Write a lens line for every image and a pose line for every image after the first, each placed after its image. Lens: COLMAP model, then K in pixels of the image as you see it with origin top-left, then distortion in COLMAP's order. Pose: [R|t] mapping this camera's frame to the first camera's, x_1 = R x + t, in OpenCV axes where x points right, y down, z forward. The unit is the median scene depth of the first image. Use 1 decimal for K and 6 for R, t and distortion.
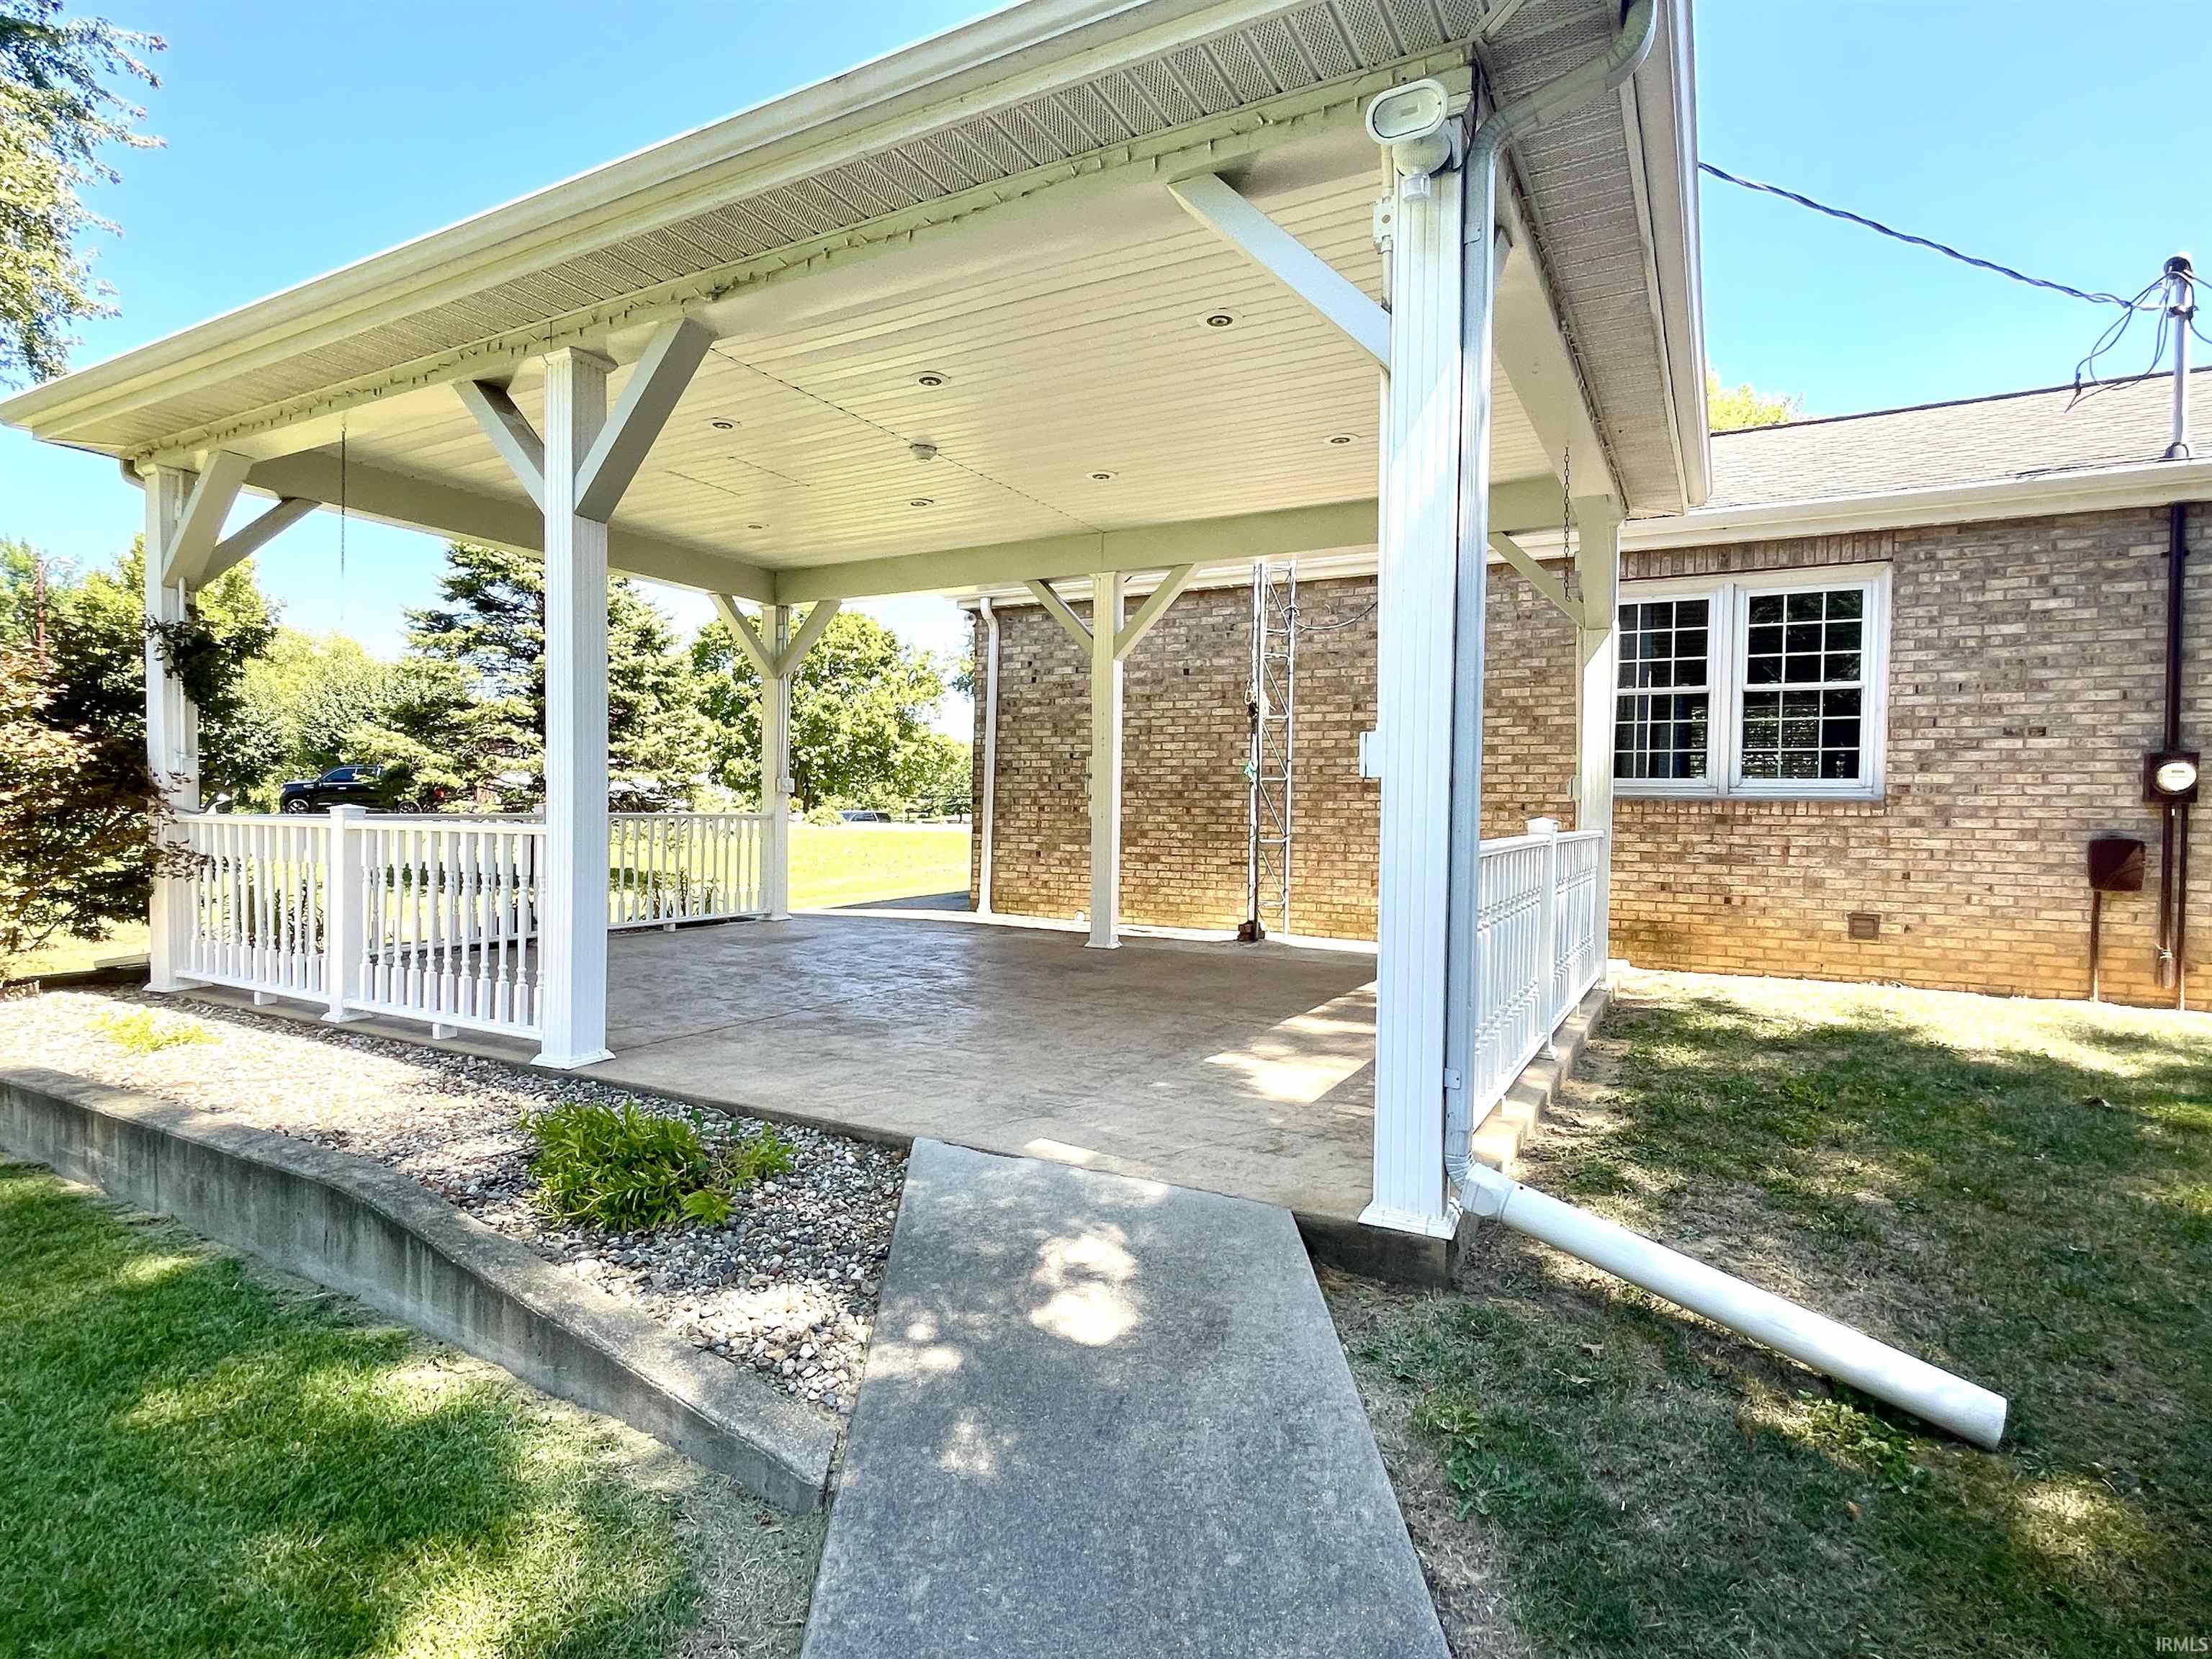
lens RADIAL K [[1118.8, 0, 1103.1], [0, 1118.8, 833.8], [0, 0, 1]] dist [0.020137, 0.000006]
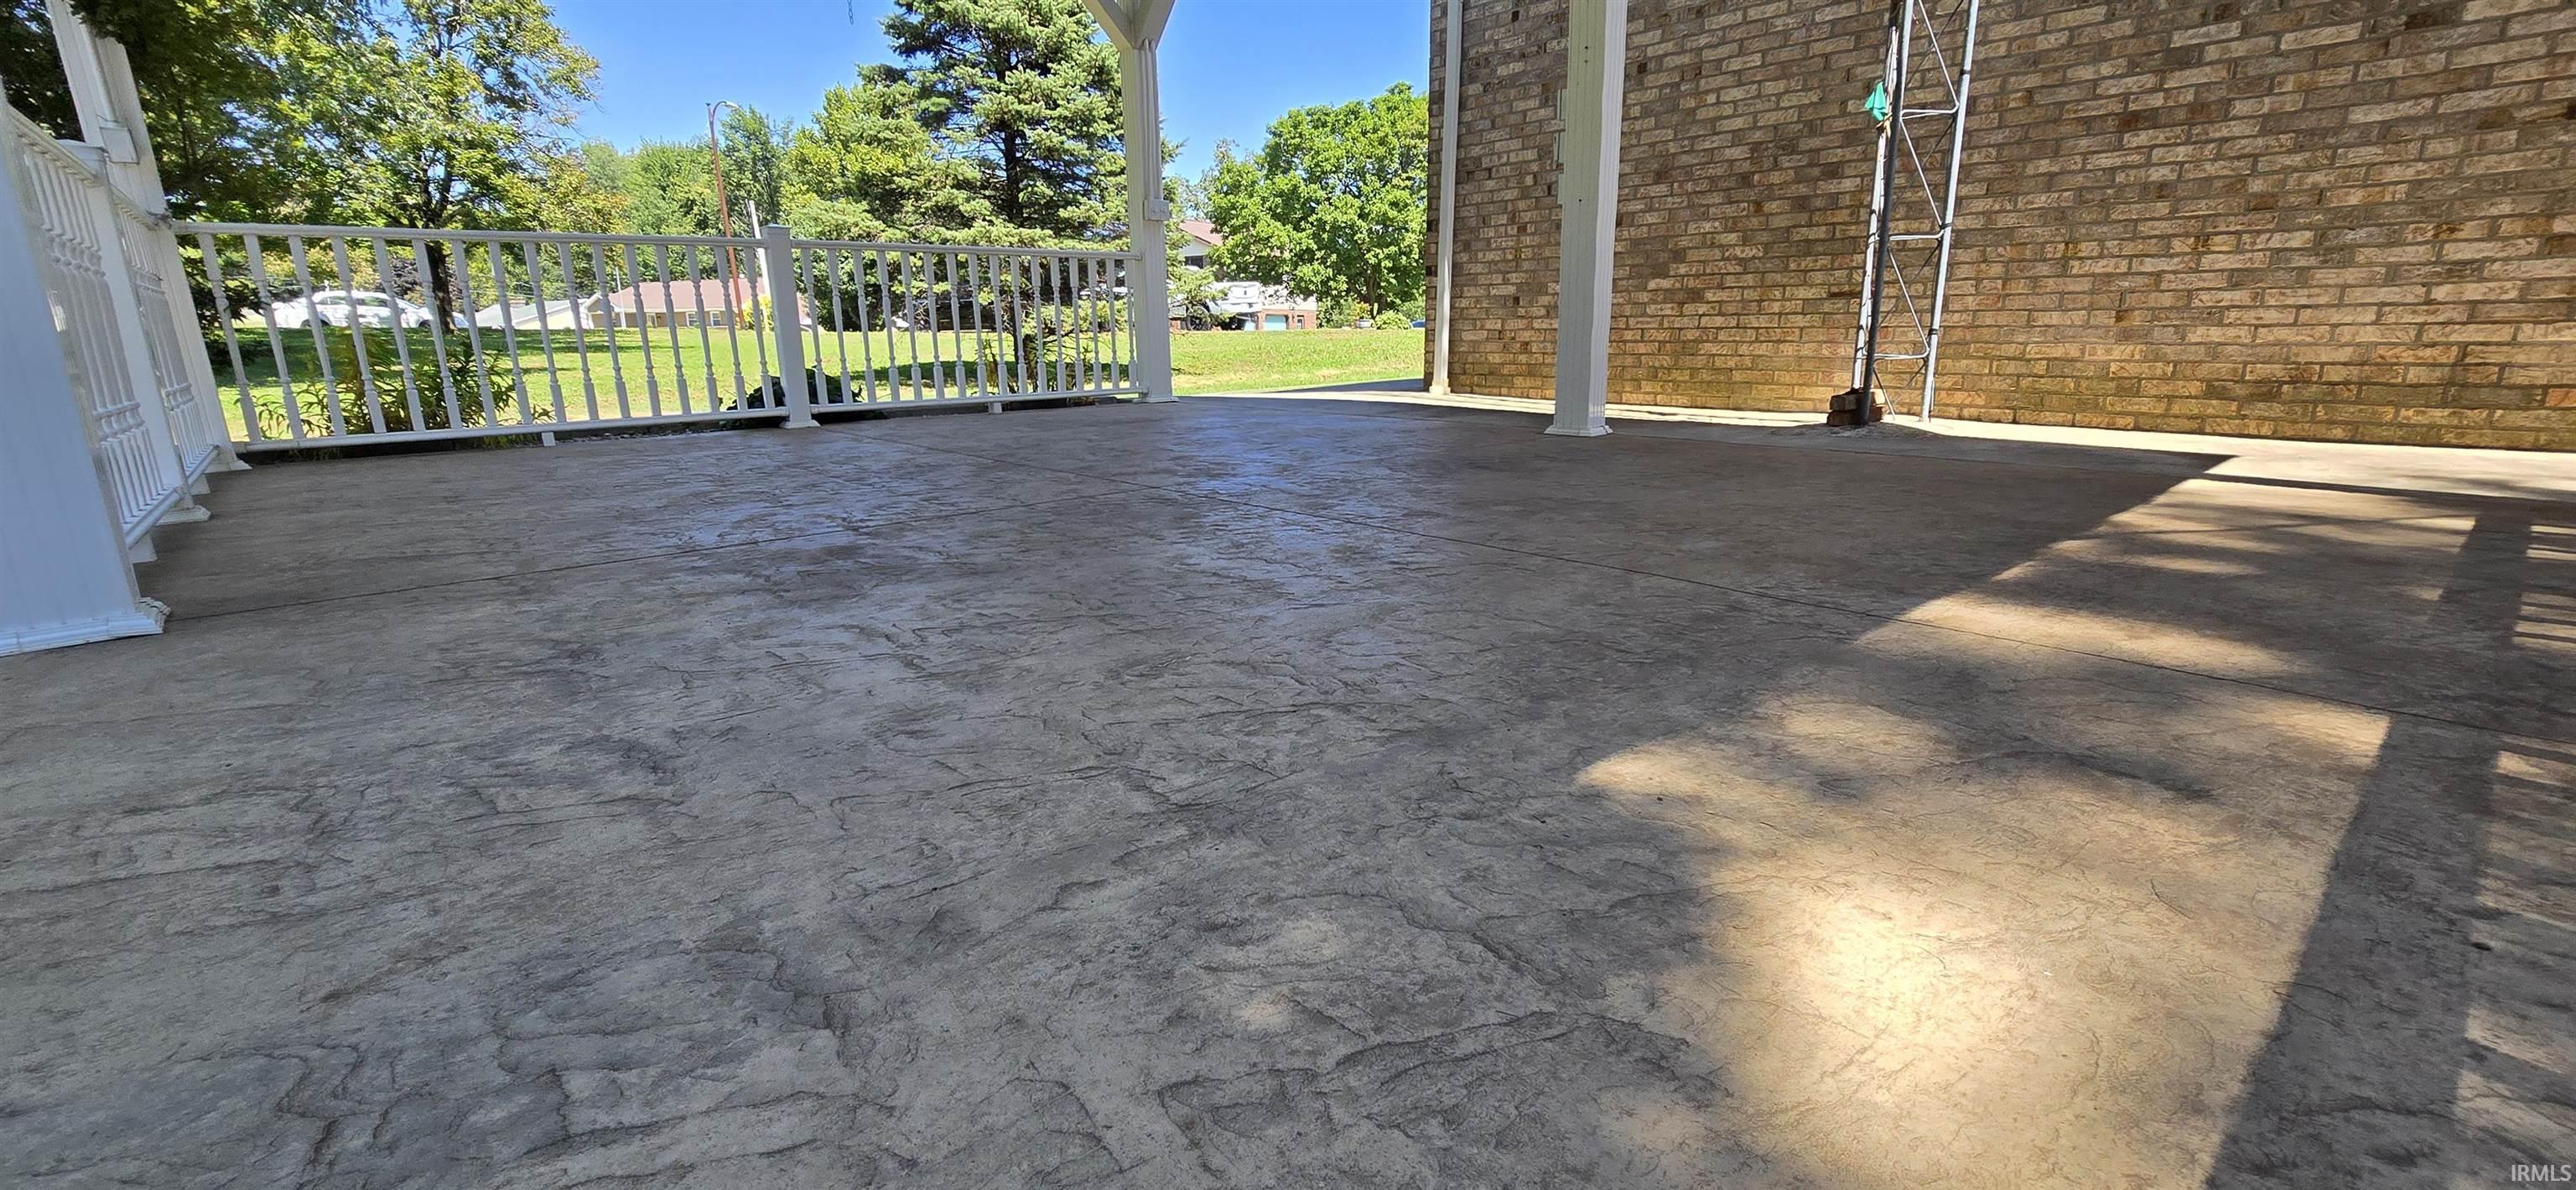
lens RADIAL K [[1136.0, 0, 1299.3], [0, 1136.0, 607.2], [0, 0, 1]] dist [-0.002281, -0.000230]
pose [[0.946200, 0.052817, -0.319242, 0.048971], [0.021522, 0.974131, 0.224955, 0.044235], [0.322865, -0.219723, 0.920587, 0.323263]]
